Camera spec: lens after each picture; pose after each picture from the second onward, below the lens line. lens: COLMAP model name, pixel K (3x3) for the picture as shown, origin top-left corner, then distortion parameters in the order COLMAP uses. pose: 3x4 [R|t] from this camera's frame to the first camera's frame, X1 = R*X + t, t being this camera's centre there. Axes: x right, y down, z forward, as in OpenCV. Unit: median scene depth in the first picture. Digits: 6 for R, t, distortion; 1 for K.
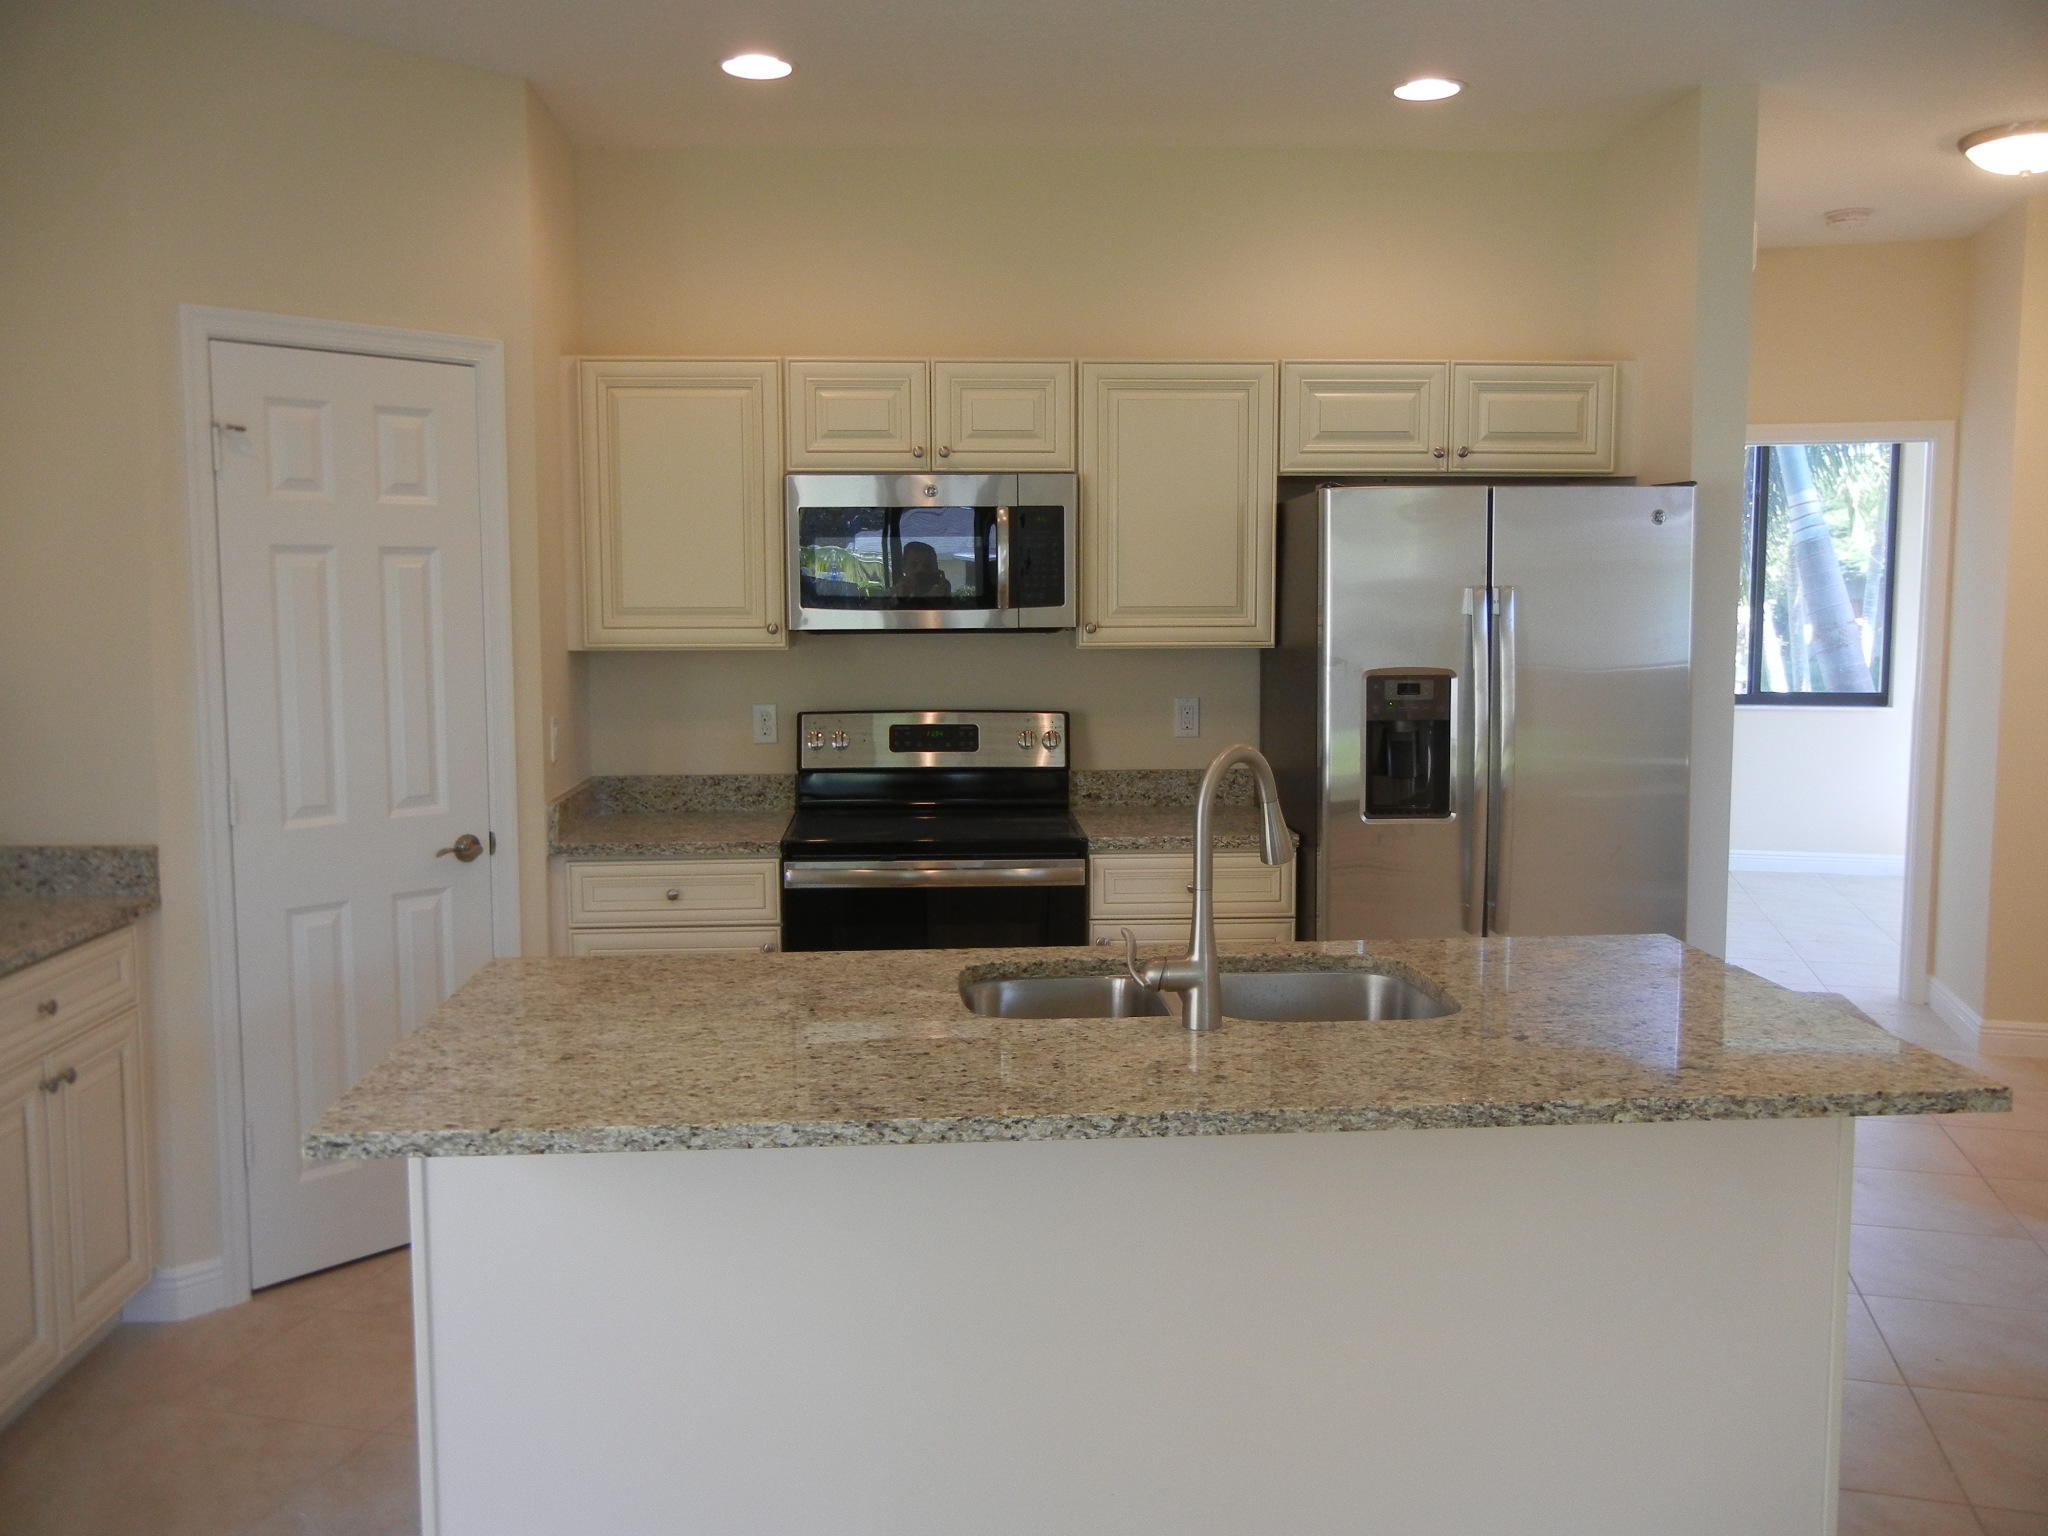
lens RADIAL K [[1776.6, 0, 1018.9], [0, 1776.6, 764.1], [0, 0, 1]] dist [-0.018073, 0.055365]
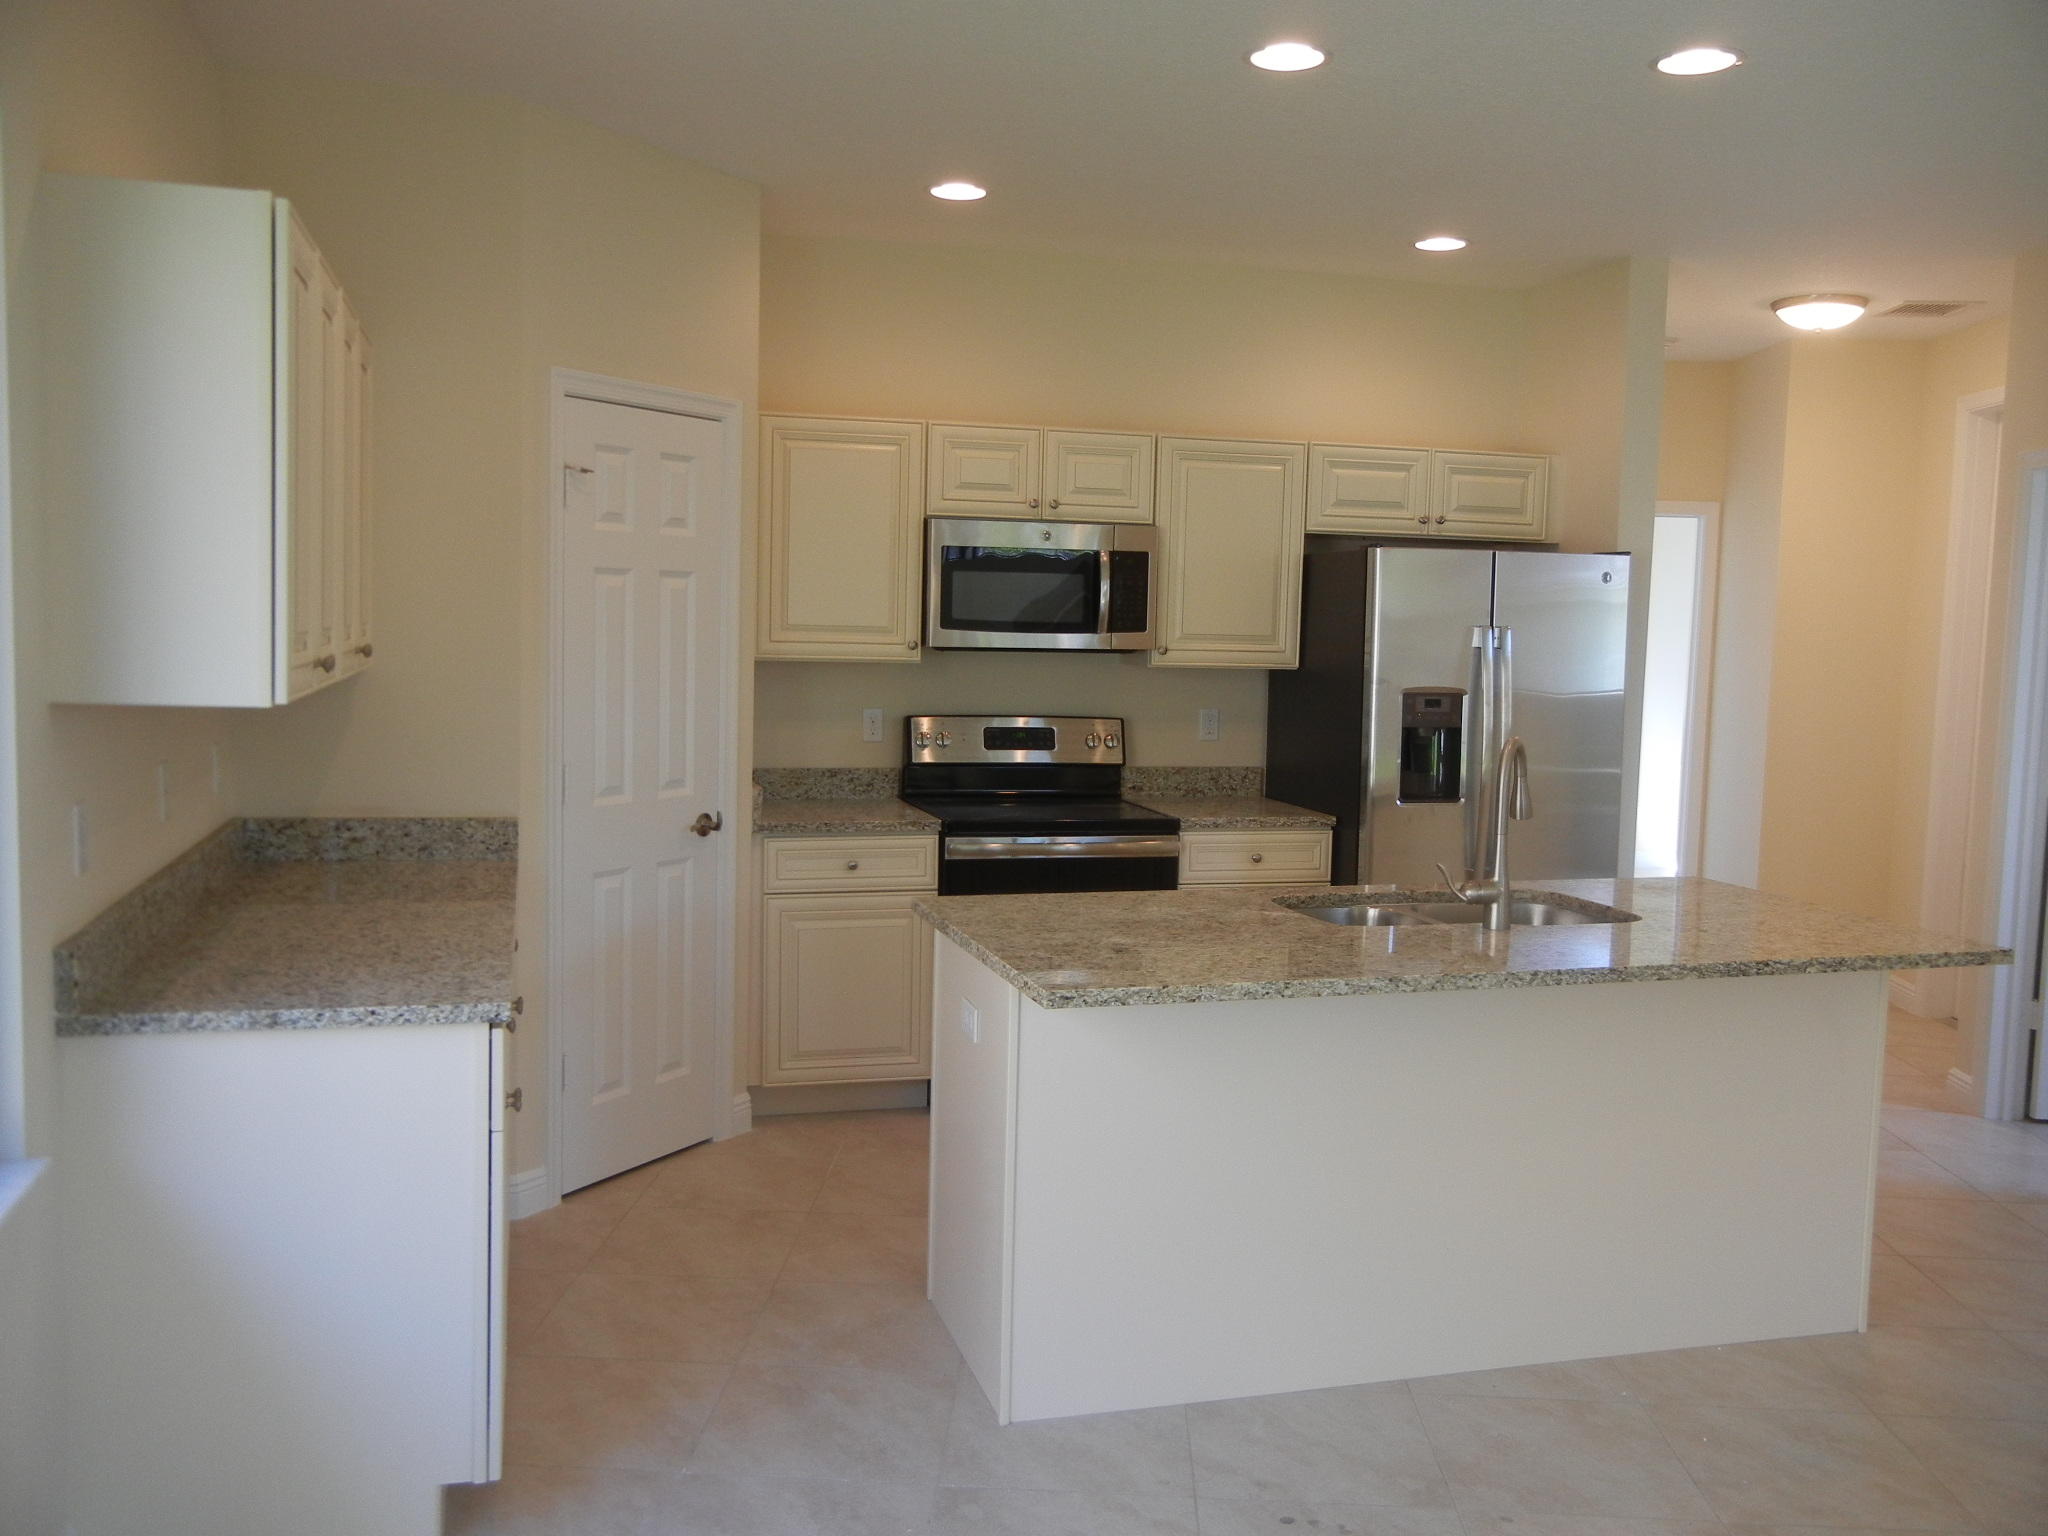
lens RADIAL K [[1776.6, 0, 1025.4], [0, 1776.6, 772.9], [0, 0, 1]] dist [-0.018073, 0.055365]
pose [[0.975109, 0.006779, 0.221623, -0.359843], [-0.005579, 0.999966, -0.006041, 0.018258], [-0.221657, 0.004654, 0.975114, -0.204357]]
